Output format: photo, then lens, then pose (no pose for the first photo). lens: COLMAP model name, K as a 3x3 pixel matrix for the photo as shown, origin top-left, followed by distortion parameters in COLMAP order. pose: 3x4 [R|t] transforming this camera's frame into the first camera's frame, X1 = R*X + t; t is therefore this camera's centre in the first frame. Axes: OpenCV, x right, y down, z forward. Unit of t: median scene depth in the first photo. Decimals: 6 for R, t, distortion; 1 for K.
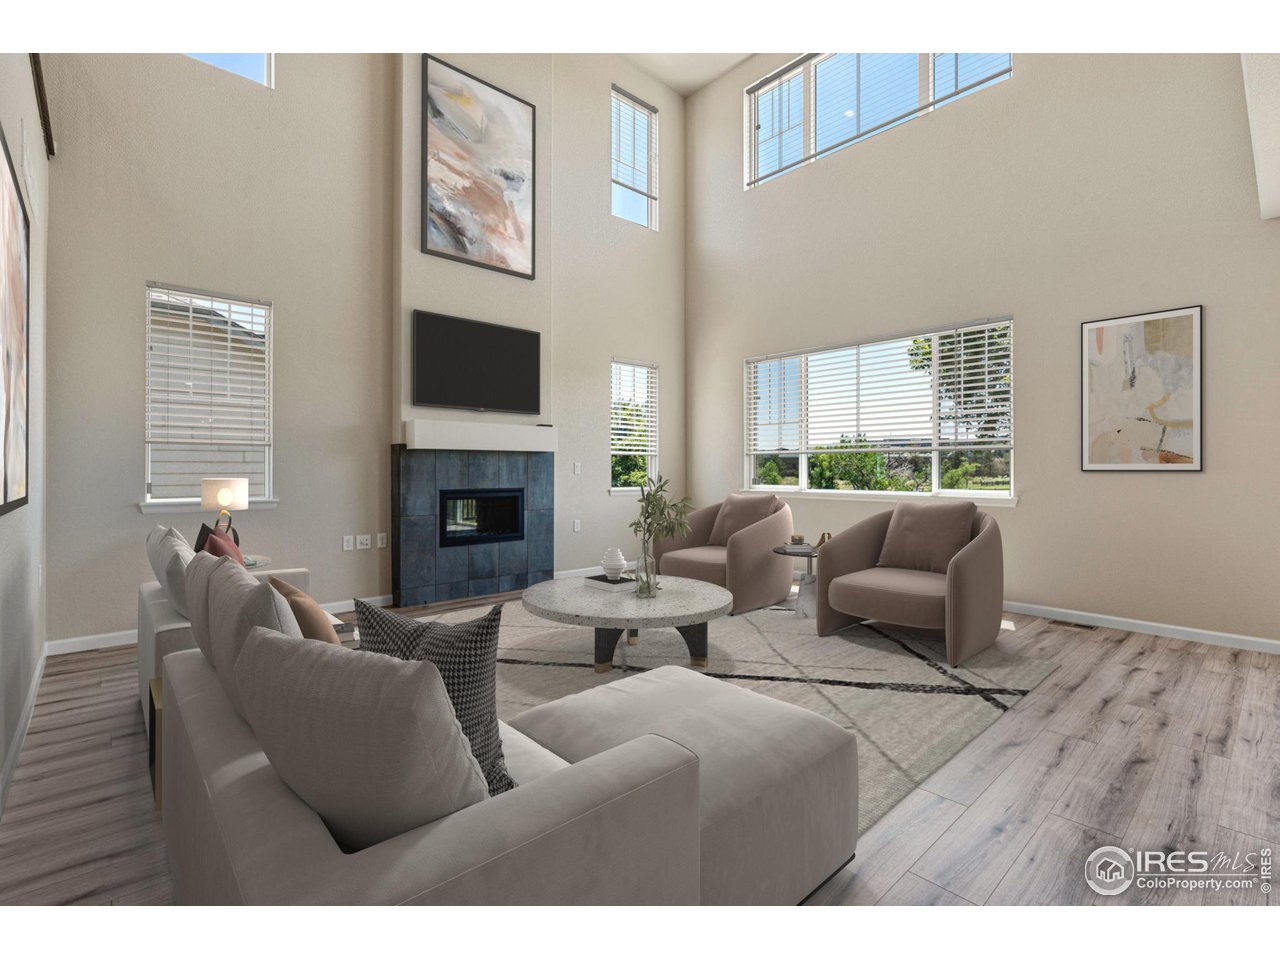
lens RADIAL K [[596.7, 0, 637.8], [0, 596.7, 472.7], [0, 0, 1]] dist [-0.012531, -0.002185]
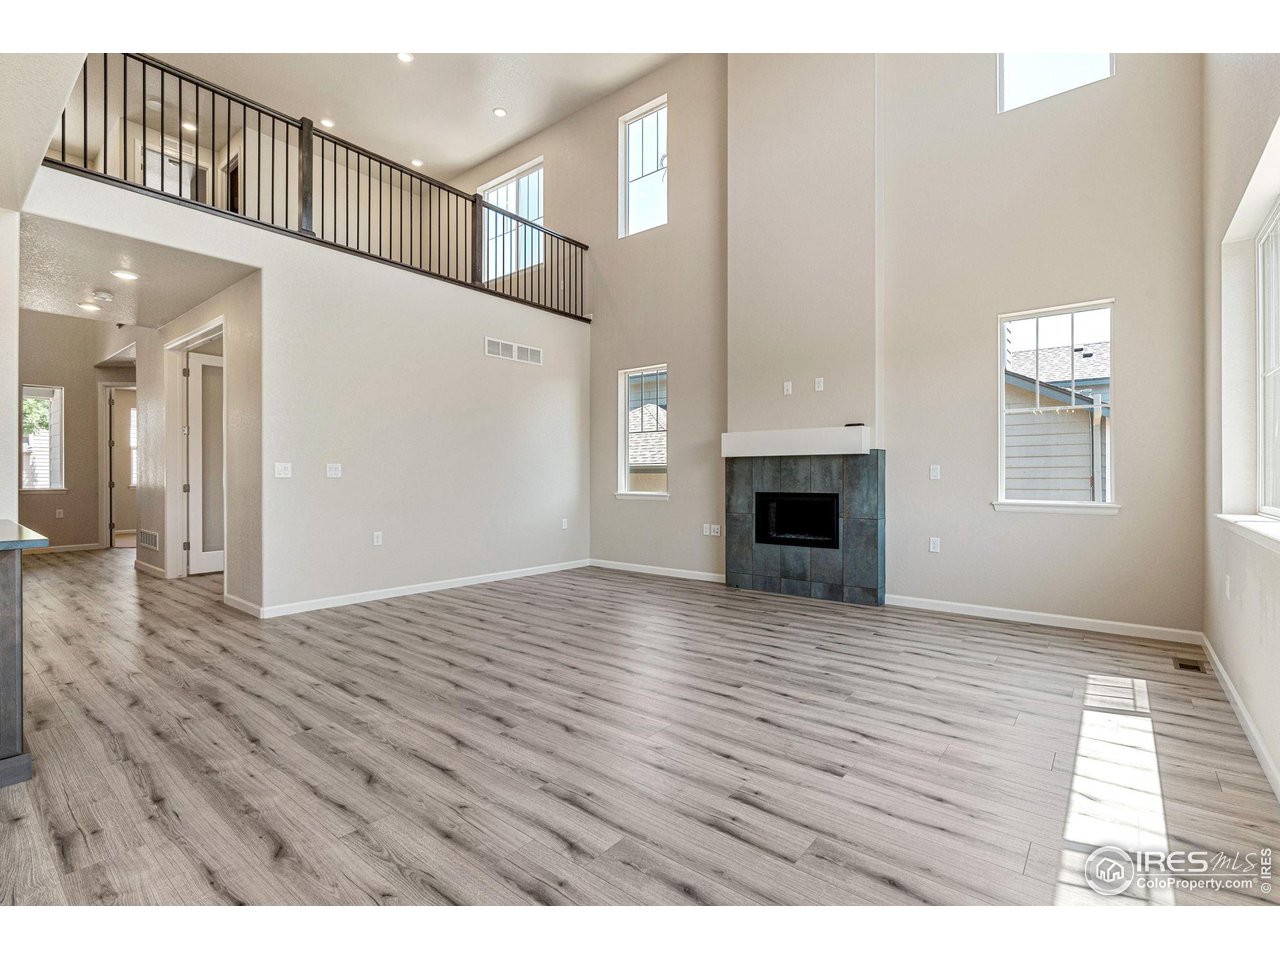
lens RADIAL K [[596.7, 0, 637.7], [0, 596.7, 477.4], [0, 0, 1]] dist [-0.012531, -0.002185]
pose [[0.154500, 0.003645, -0.987986, 0.721255], [-0.002149, 0.999992, 0.003353, -0.002018], [0.987990, 0.001606, 0.154506, 0.574382]]
